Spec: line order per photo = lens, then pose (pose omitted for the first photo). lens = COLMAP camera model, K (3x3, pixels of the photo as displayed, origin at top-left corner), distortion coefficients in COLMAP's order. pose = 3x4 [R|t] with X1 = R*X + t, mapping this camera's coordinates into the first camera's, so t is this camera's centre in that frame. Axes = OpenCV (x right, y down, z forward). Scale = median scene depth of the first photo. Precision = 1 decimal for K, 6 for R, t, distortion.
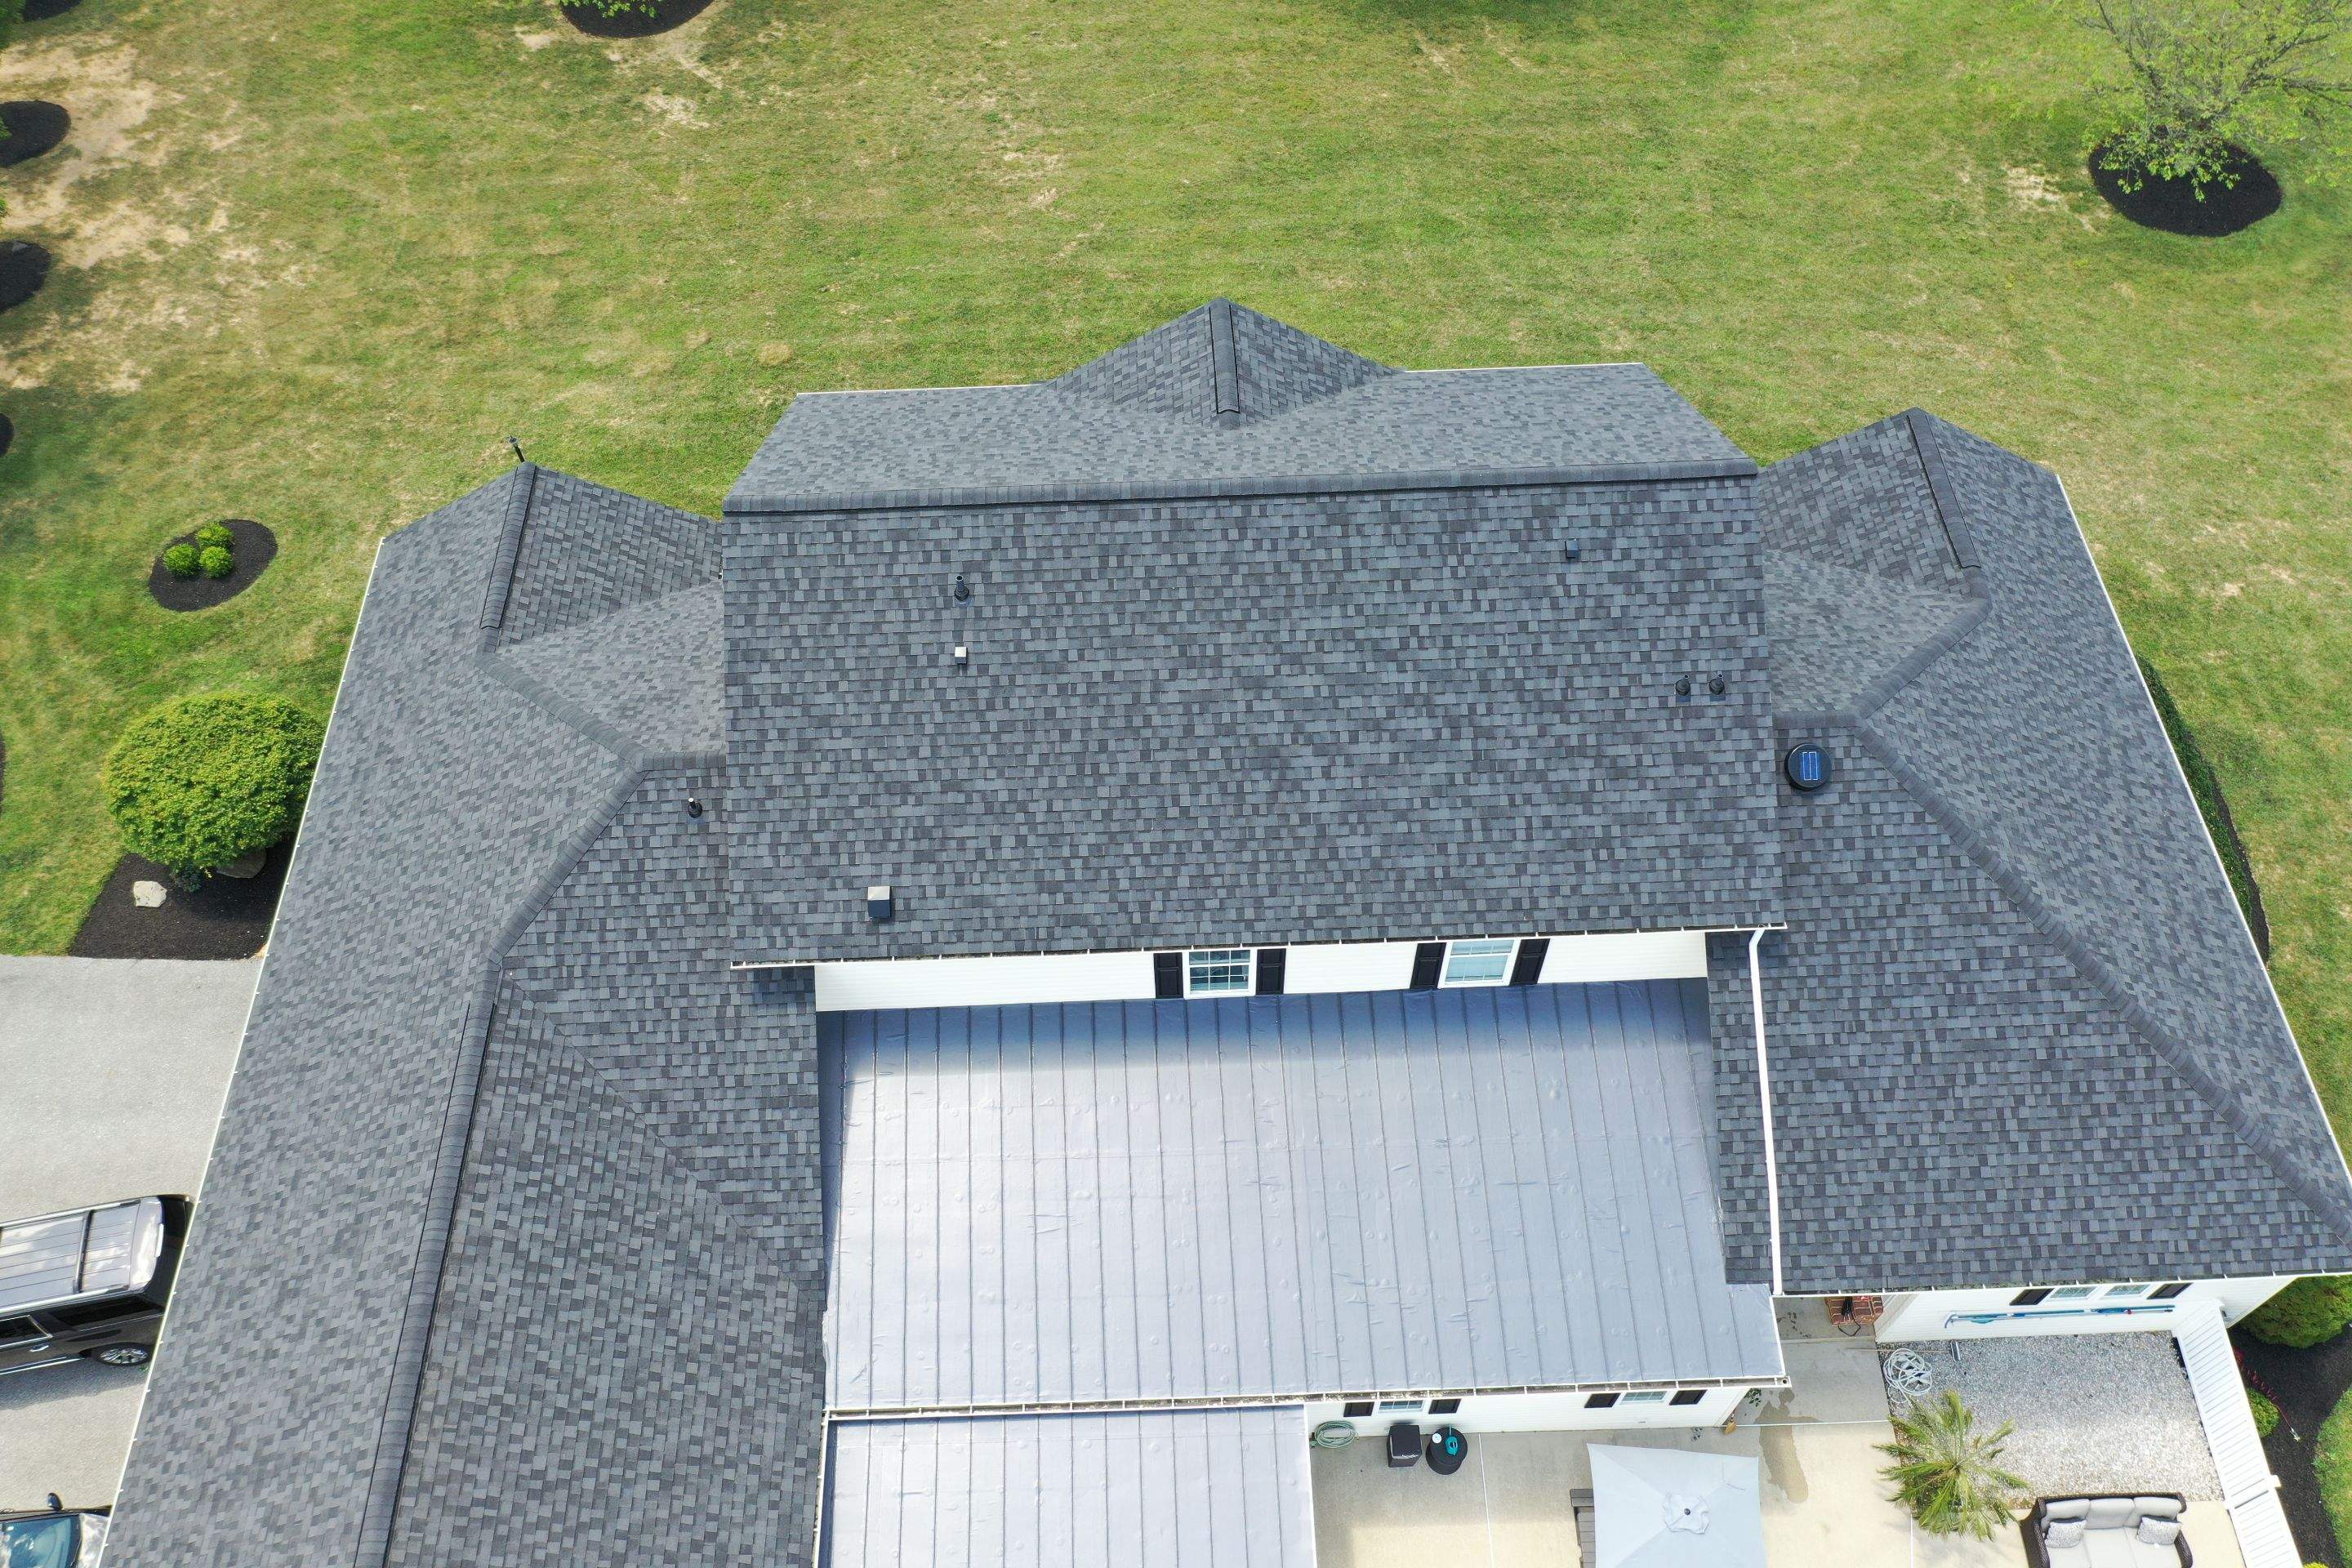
lens RADIAL K [[1849.9, 0, 1175.9], [0, 1849.9, 794.9], [0, 0, 1]] dist [-0.010504, 0.001359]
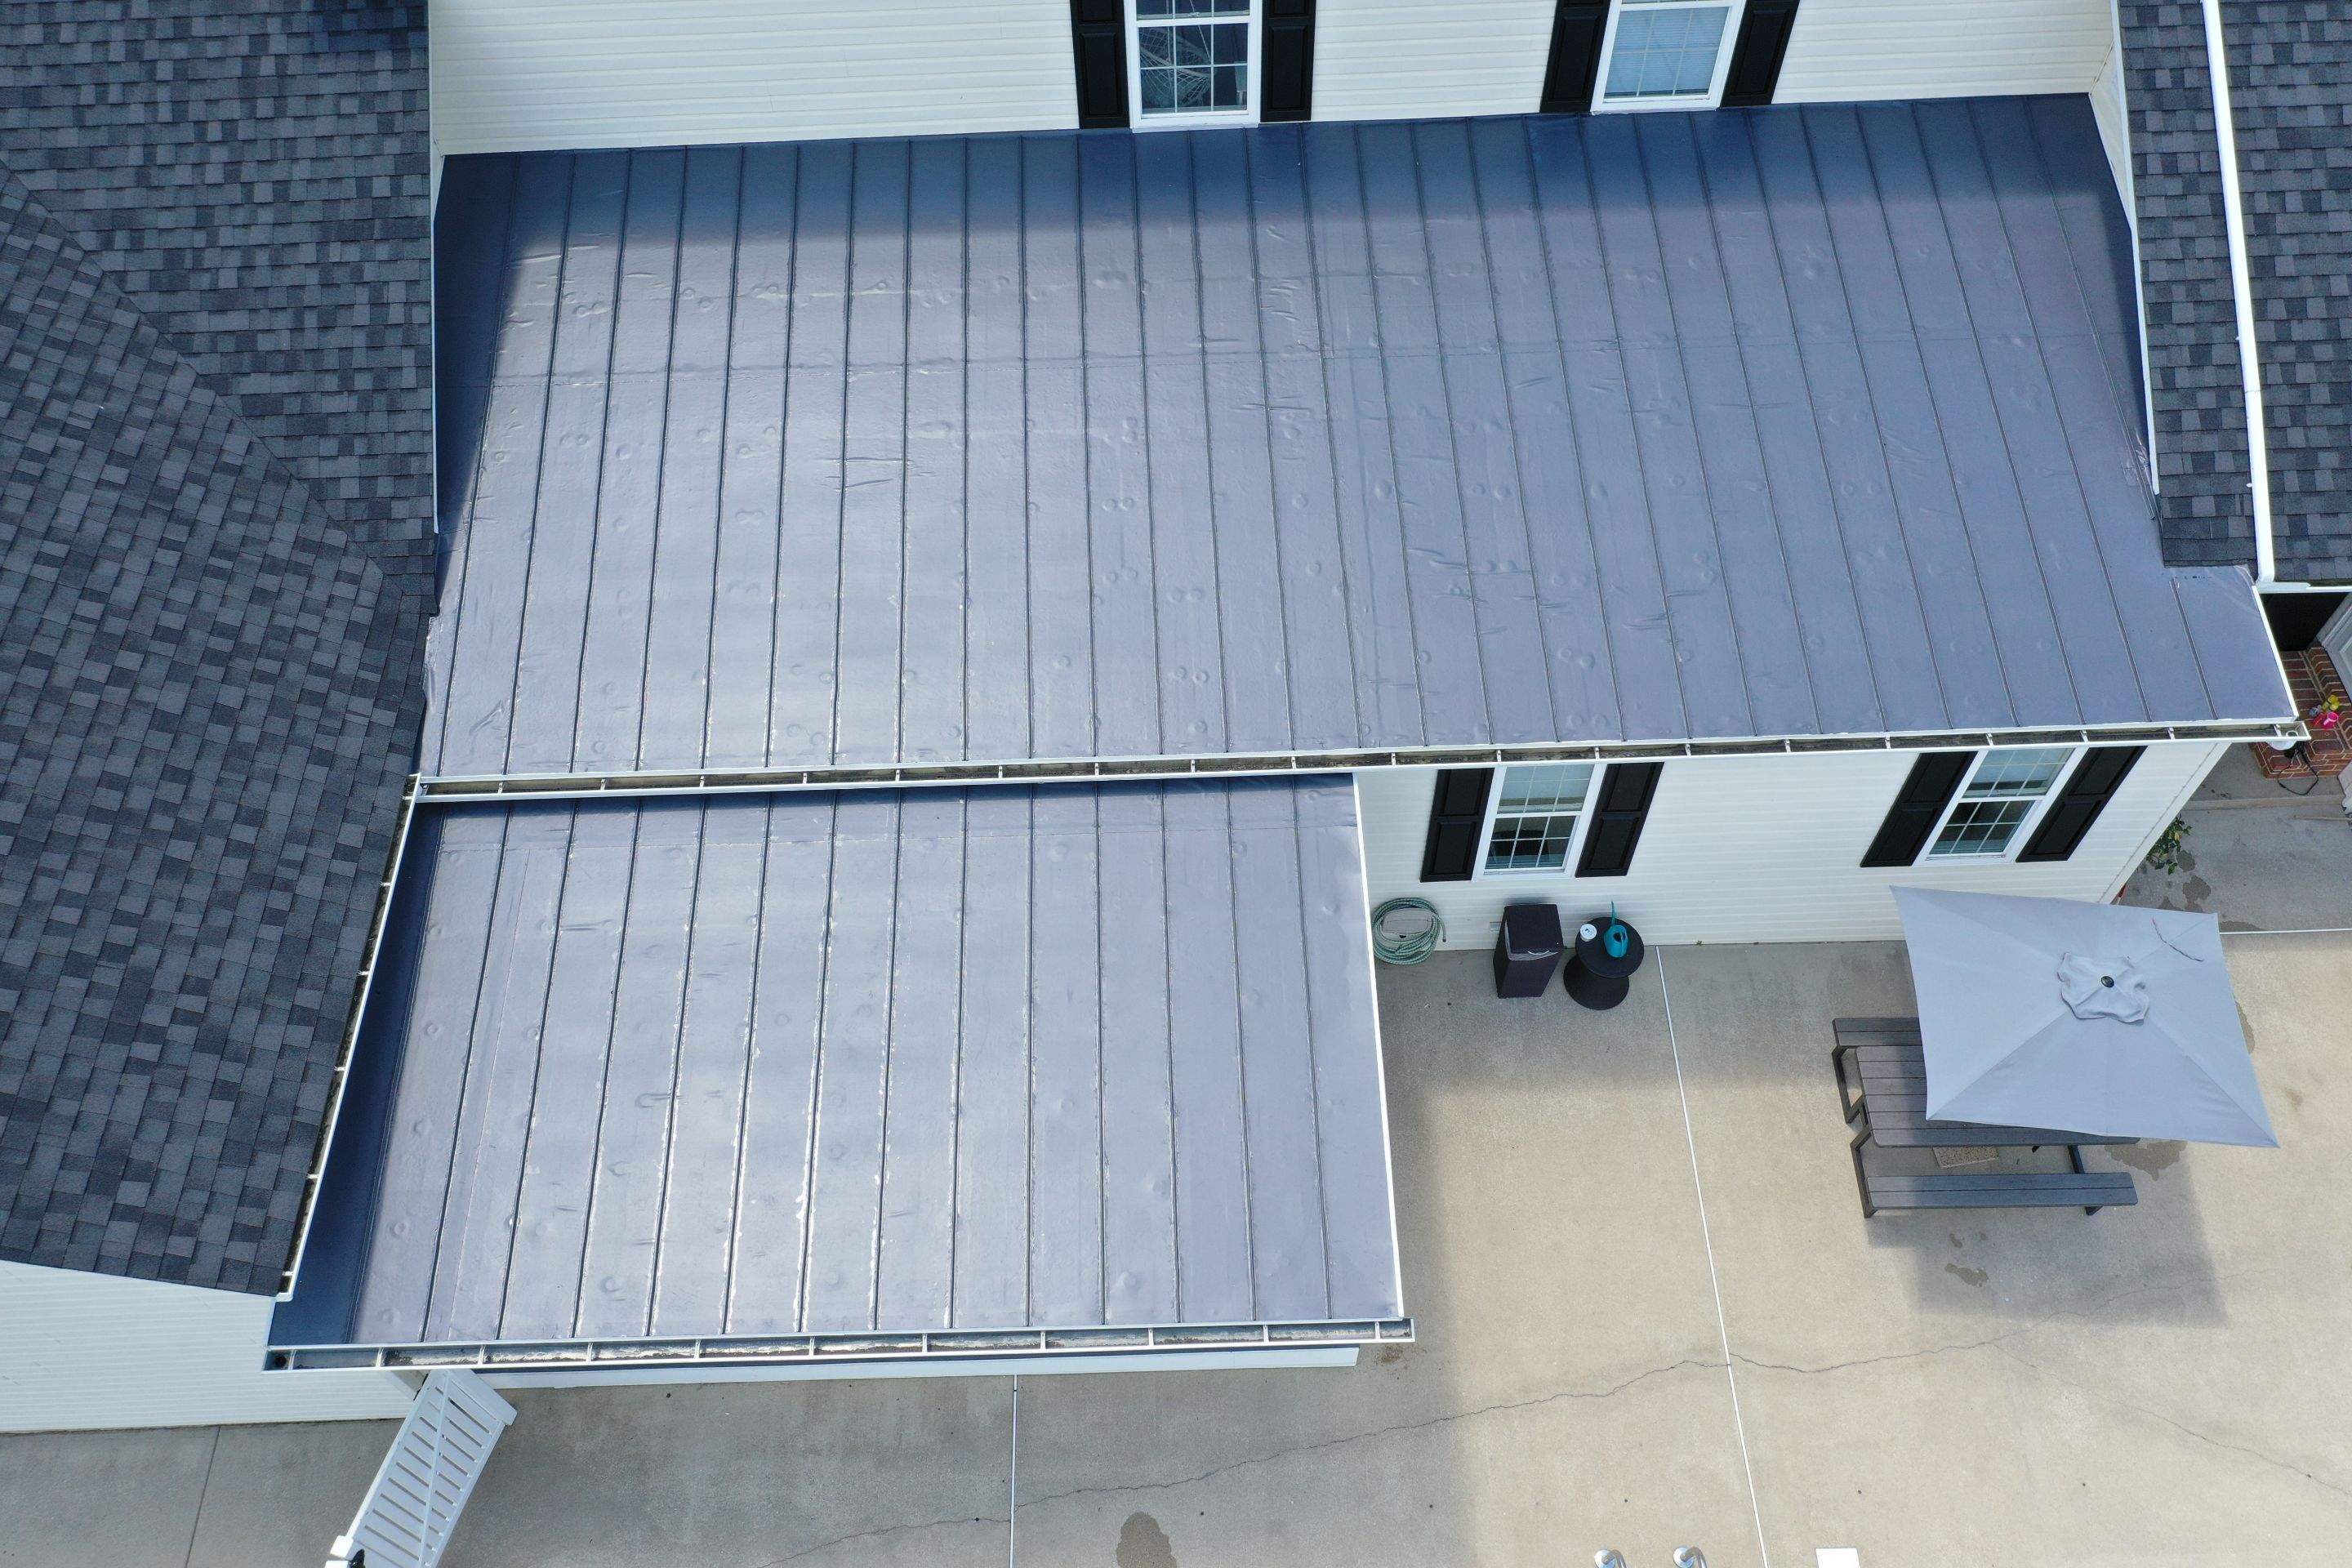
lens RADIAL K [[1849.9, 0, 1172.2], [0, 1849.9, 792.9], [0, 0, 1]] dist [-0.010504, 0.001359]
pose [[0.999977, 0.001129, -0.006748, 0.022046], [-0.001115, 0.999997, 0.002167, 0.326039], [0.006750, -0.002160, 0.999975, 0.476405]]
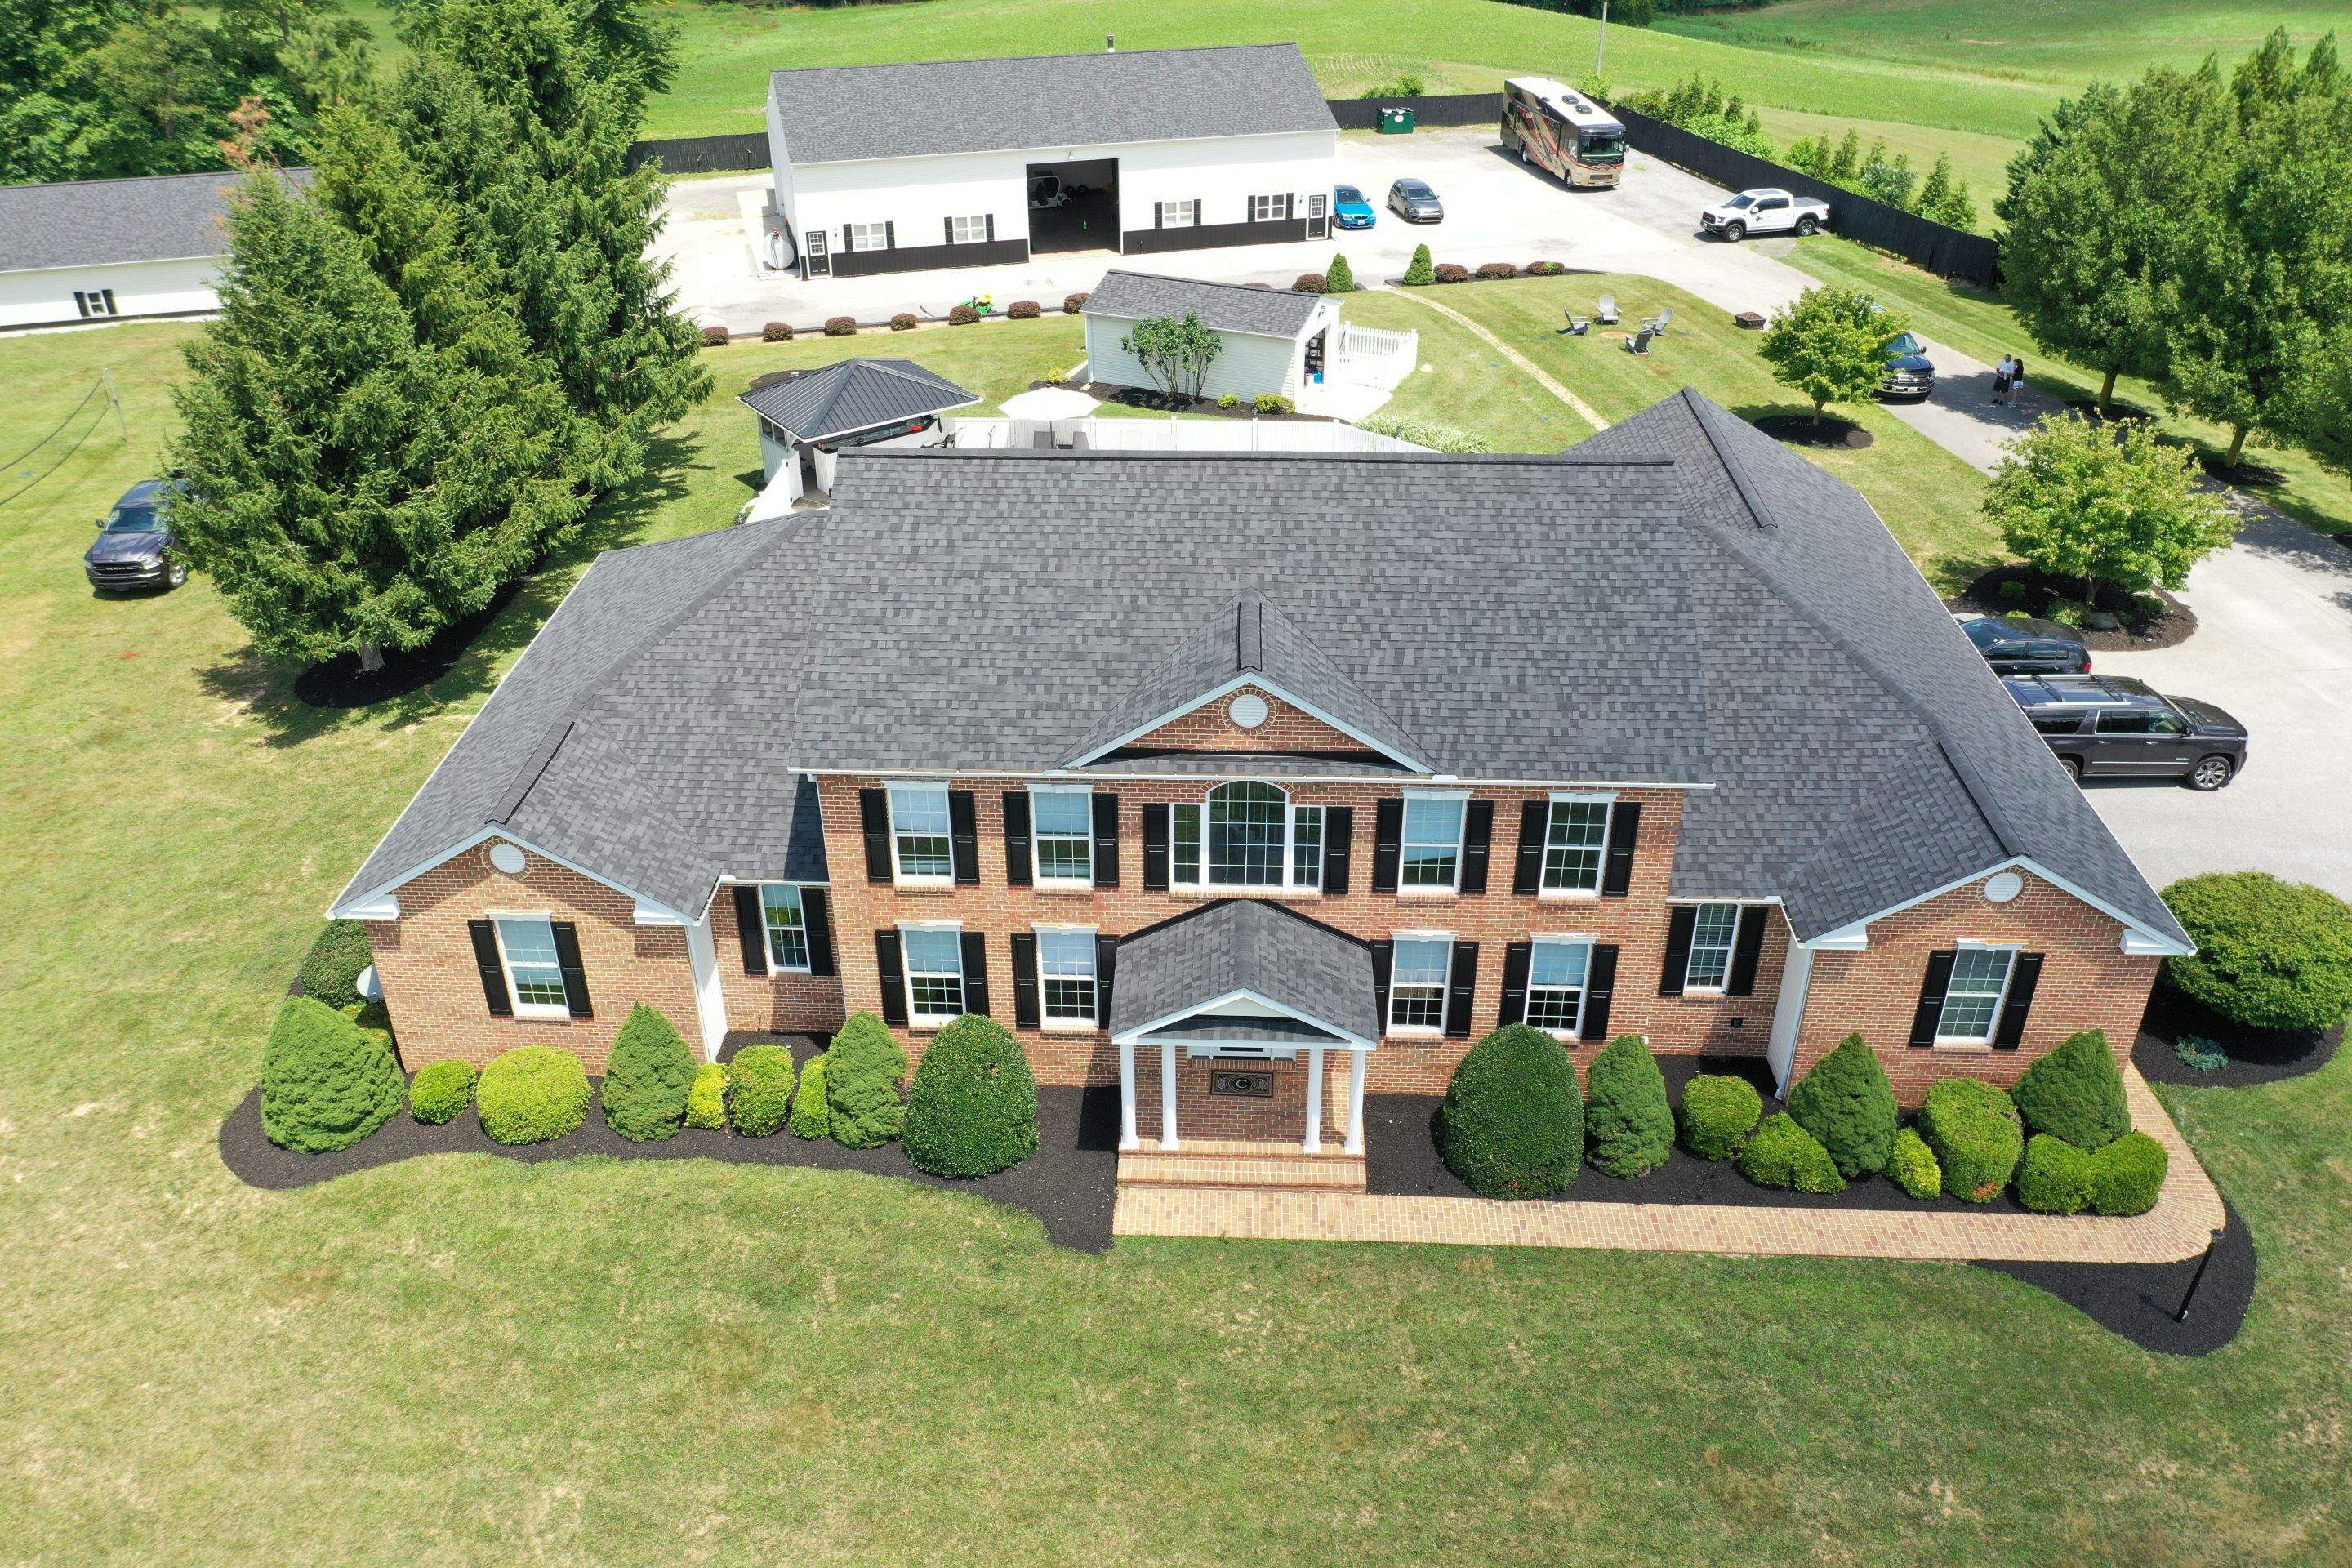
lens RADIAL K [[1849.9, 0, 1169.9], [0, 1849.9, 796.2], [0, 0, 1]] dist [-0.010504, 0.001359]
pose [[-0.996607, -0.018450, 0.080208, -0.014517], [0.078930, 0.061846, 0.994960, -1.401345], [-0.023318, 0.997915, -0.060180, 1.313755]]
